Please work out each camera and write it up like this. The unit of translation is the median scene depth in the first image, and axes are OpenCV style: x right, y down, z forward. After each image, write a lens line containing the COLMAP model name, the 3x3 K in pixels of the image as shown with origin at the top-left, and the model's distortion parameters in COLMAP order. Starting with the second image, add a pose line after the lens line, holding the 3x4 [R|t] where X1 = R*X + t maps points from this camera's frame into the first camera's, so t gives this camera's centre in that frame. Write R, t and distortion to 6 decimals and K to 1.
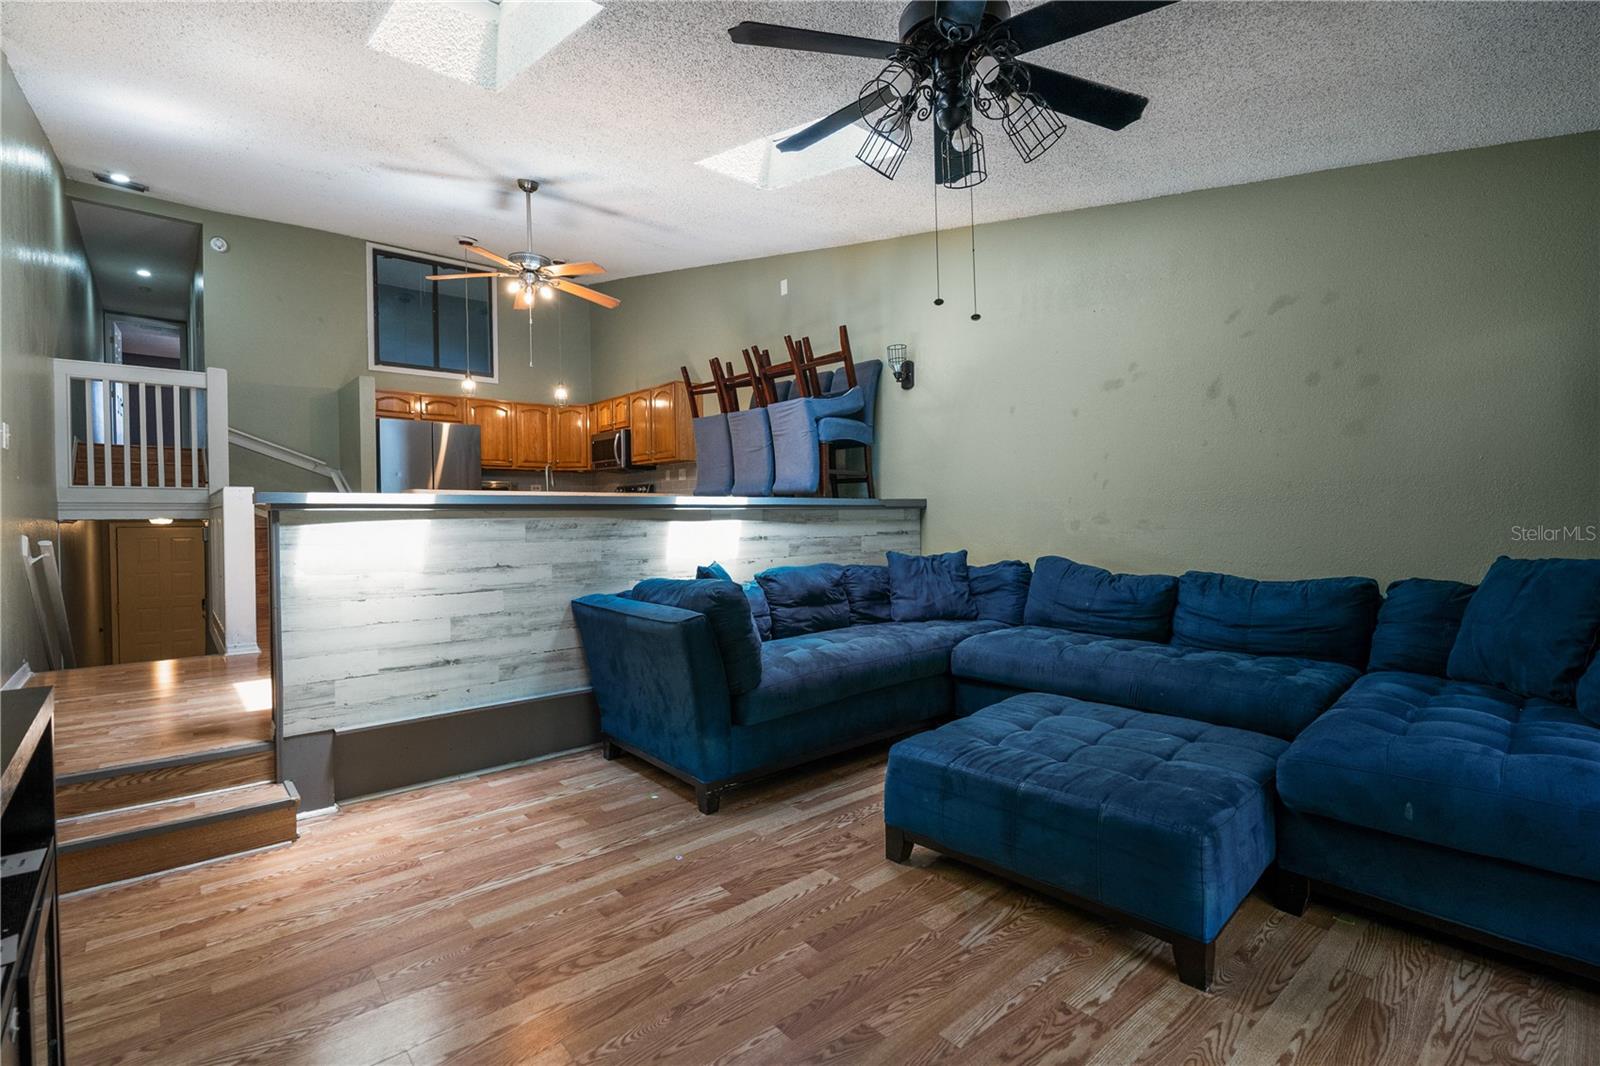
lens RADIAL K [[725.1, 0, 797.3], [0, 725.1, 530.7], [0, 0, 1]] dist [0.017801, -0.008600]
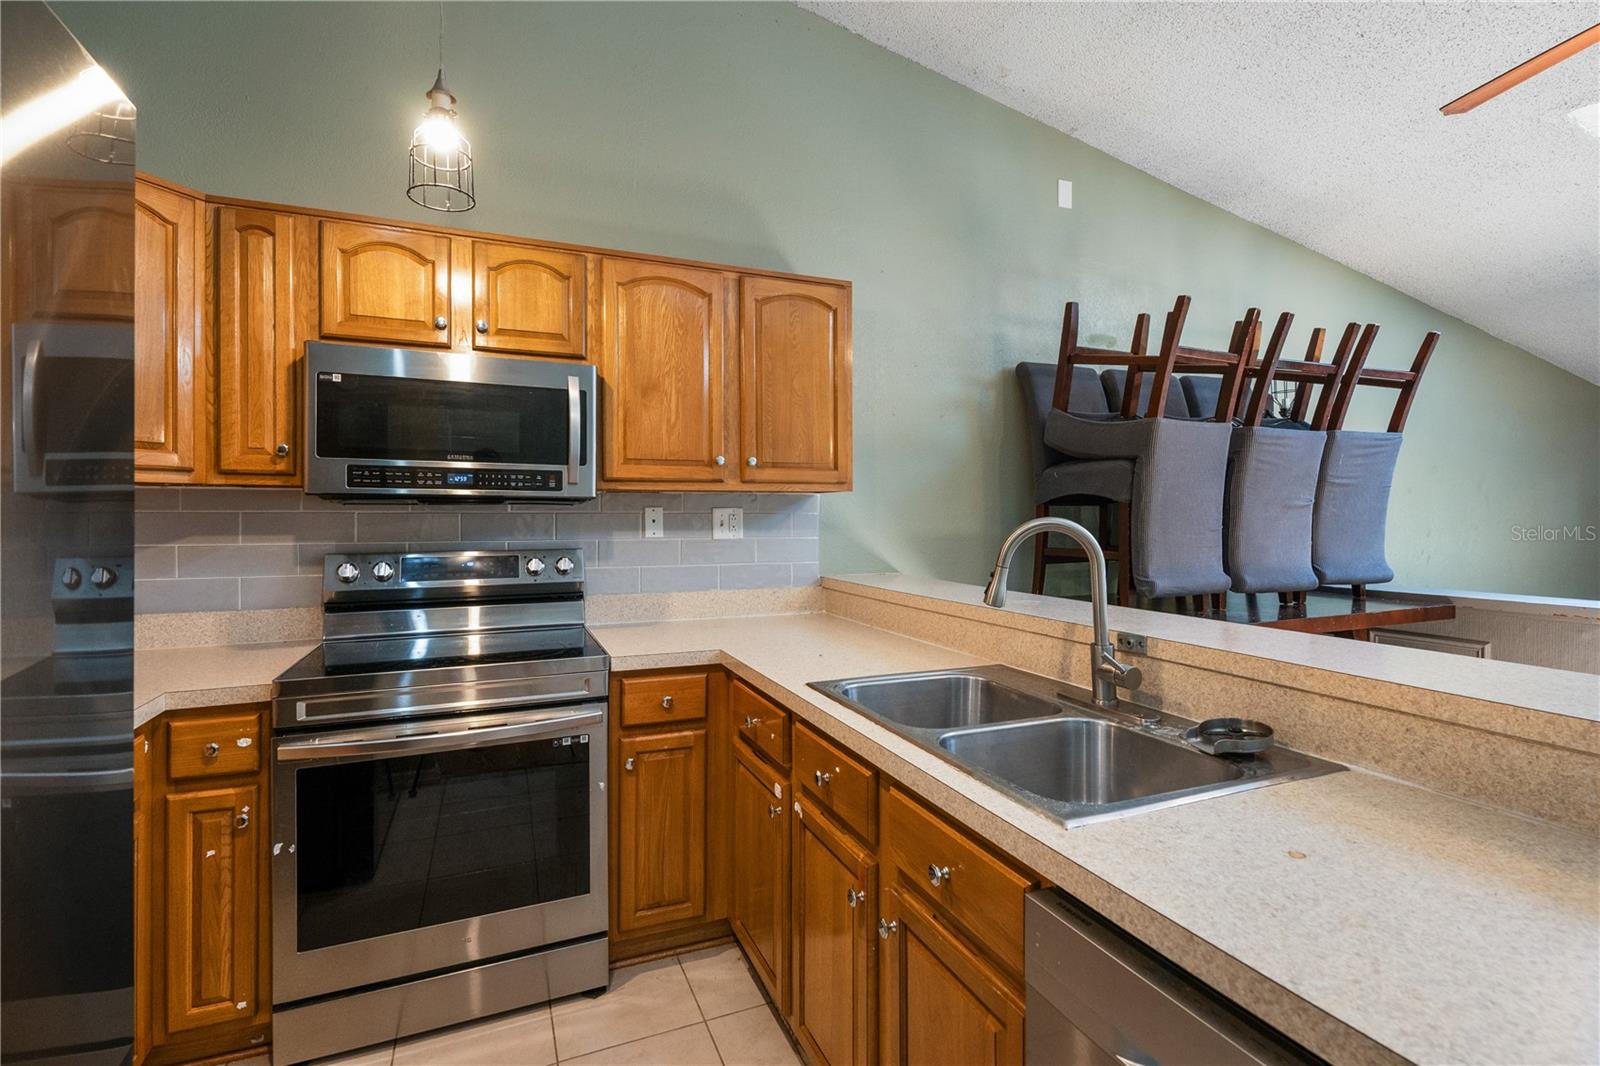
lens RADIAL K [[725.1, 0, 787.0], [0, 725.1, 516.5], [0, 0, 1]] dist [0.017801, -0.008600]
pose [[0.323391, 0.008385, 0.946228, -0.967638], [0.013893, 0.999811, -0.013608, -0.147773], [-0.946163, 0.017546, 0.323214, 1.650841]]
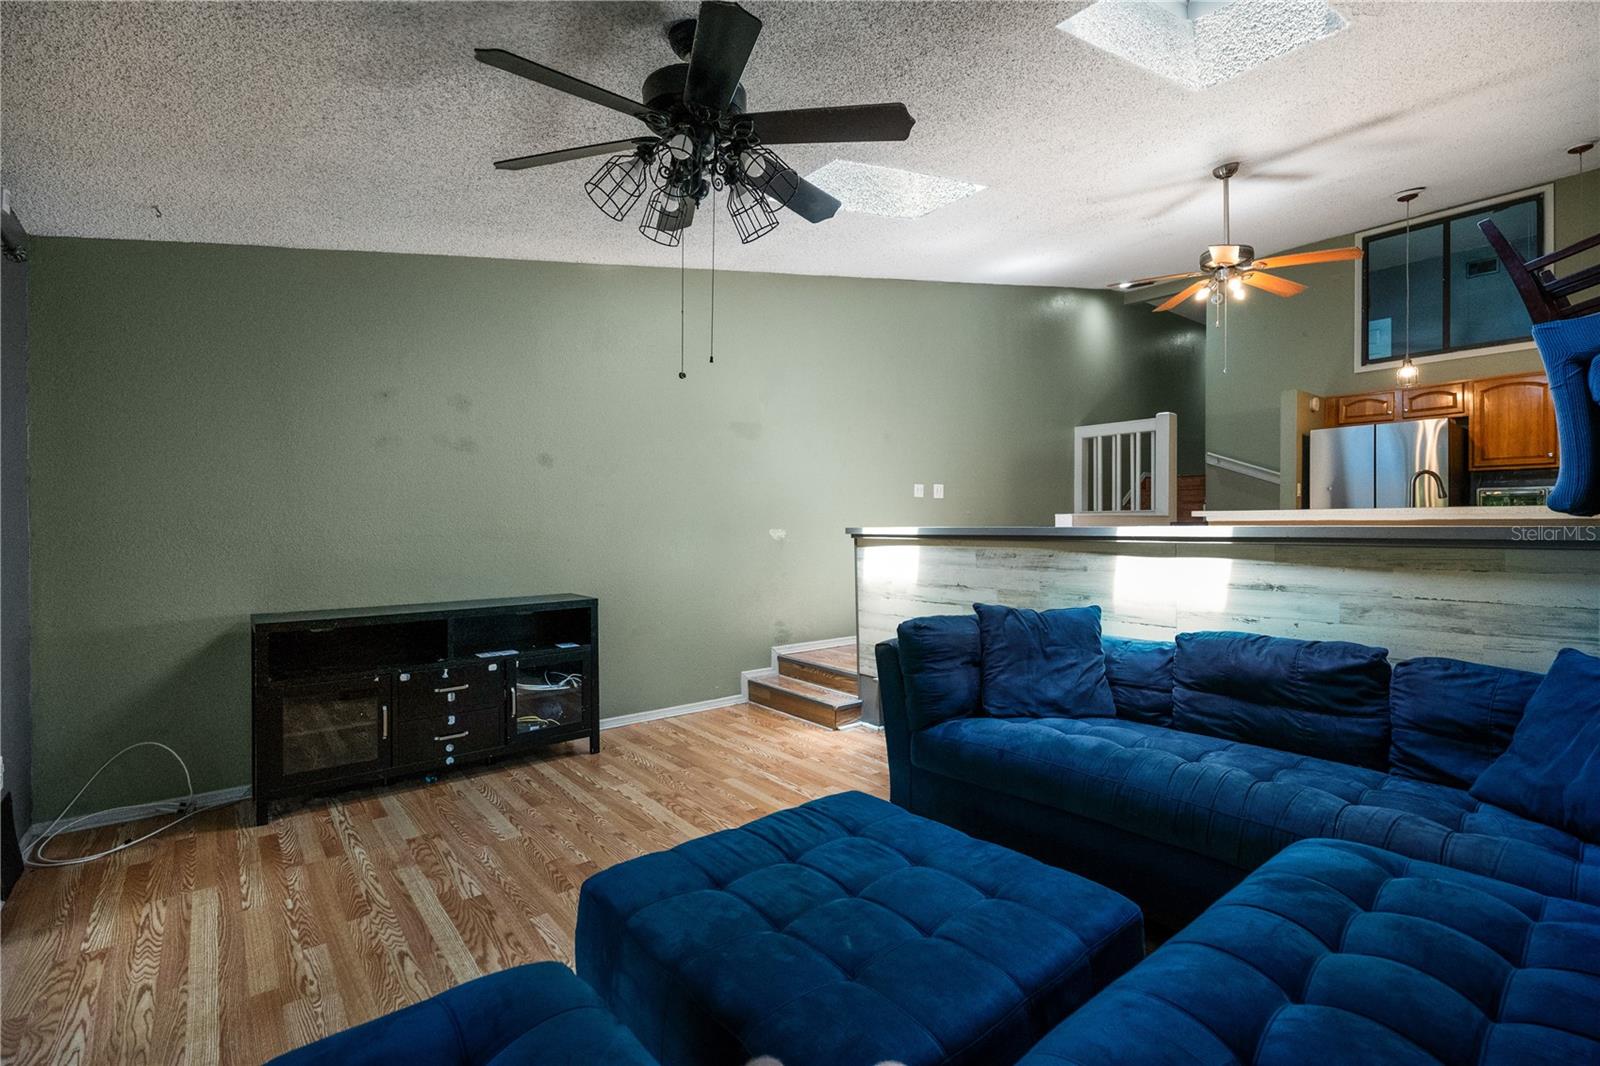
lens RADIAL K [[725.1, 0, 797.5], [0, 725.1, 530.1], [0, 0, 1]] dist [0.017801, -0.008600]
pose [[-0.030929, 0.015093, -0.999408, 0.694114], [-0.017125, 0.999731, 0.015628, -0.049992], [0.999375, 0.017599, -0.030663, 0.649815]]
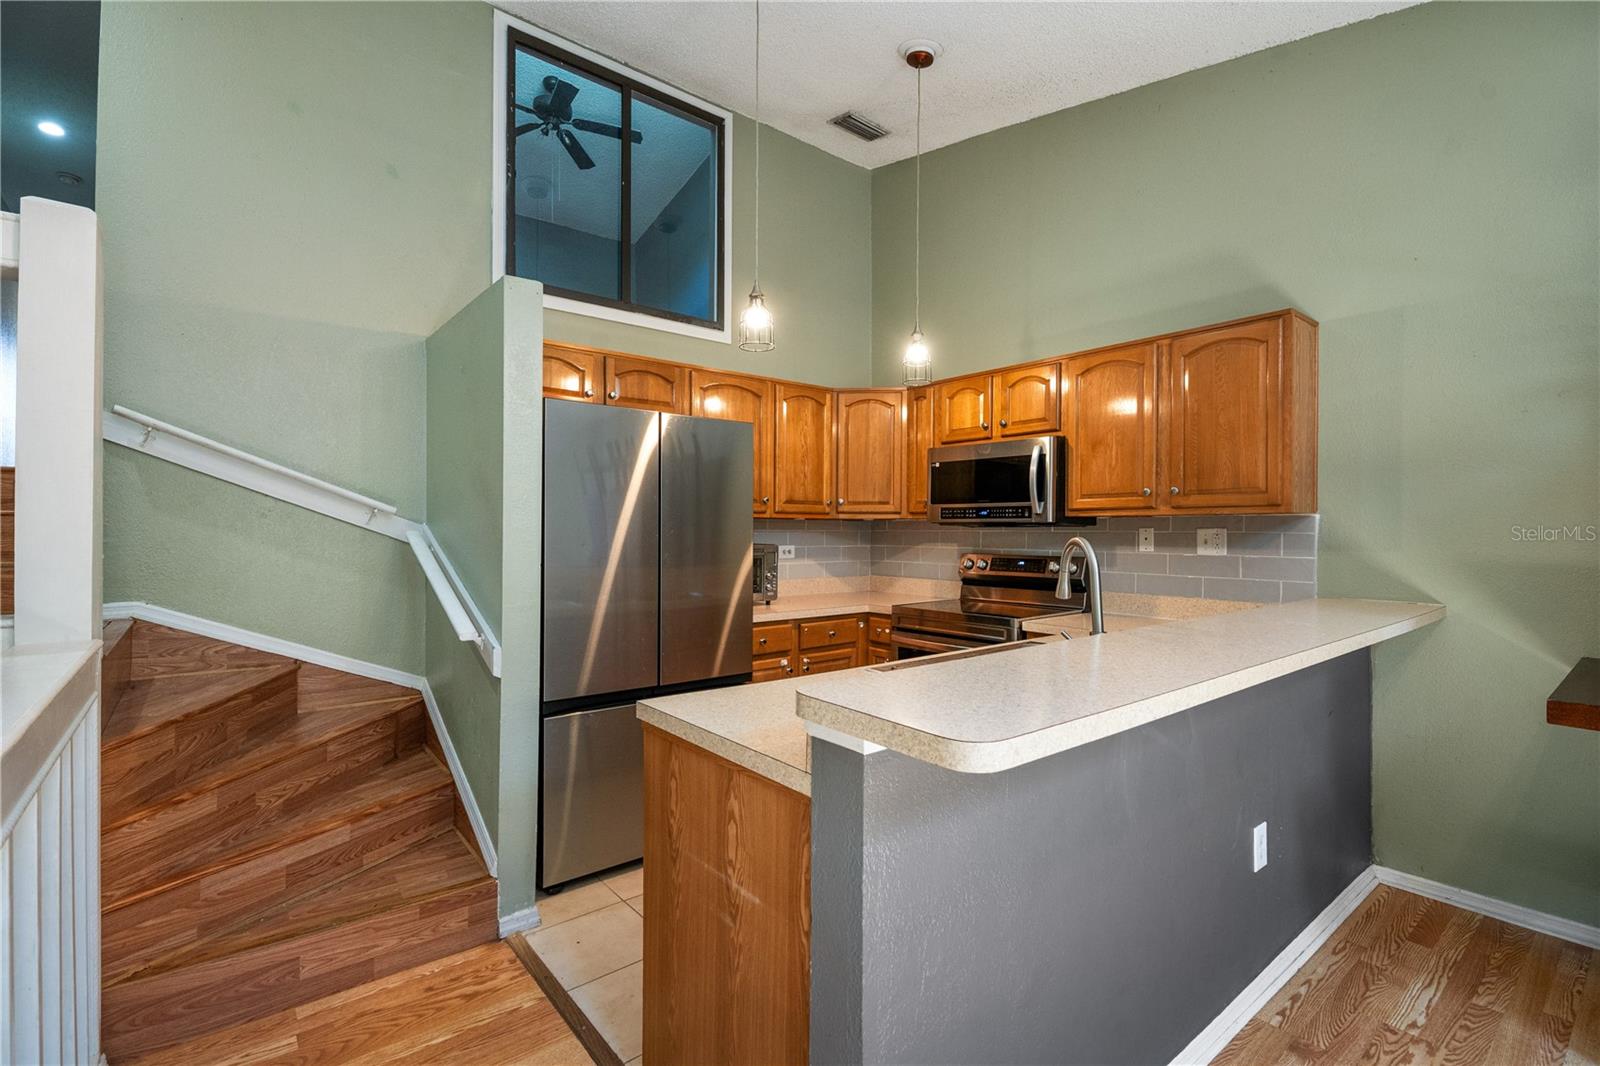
lens RADIAL K [[725.1, 0, 801.8], [0, 725.1, 543.5], [0, 0, 1]] dist [0.017801, -0.008600]
pose [[0.999401, 0.015900, -0.030741, -0.748828], [-0.015907, 0.999873, 0.000033, -0.142248], [0.030738, 0.000456, 0.999527, 1.092144]]
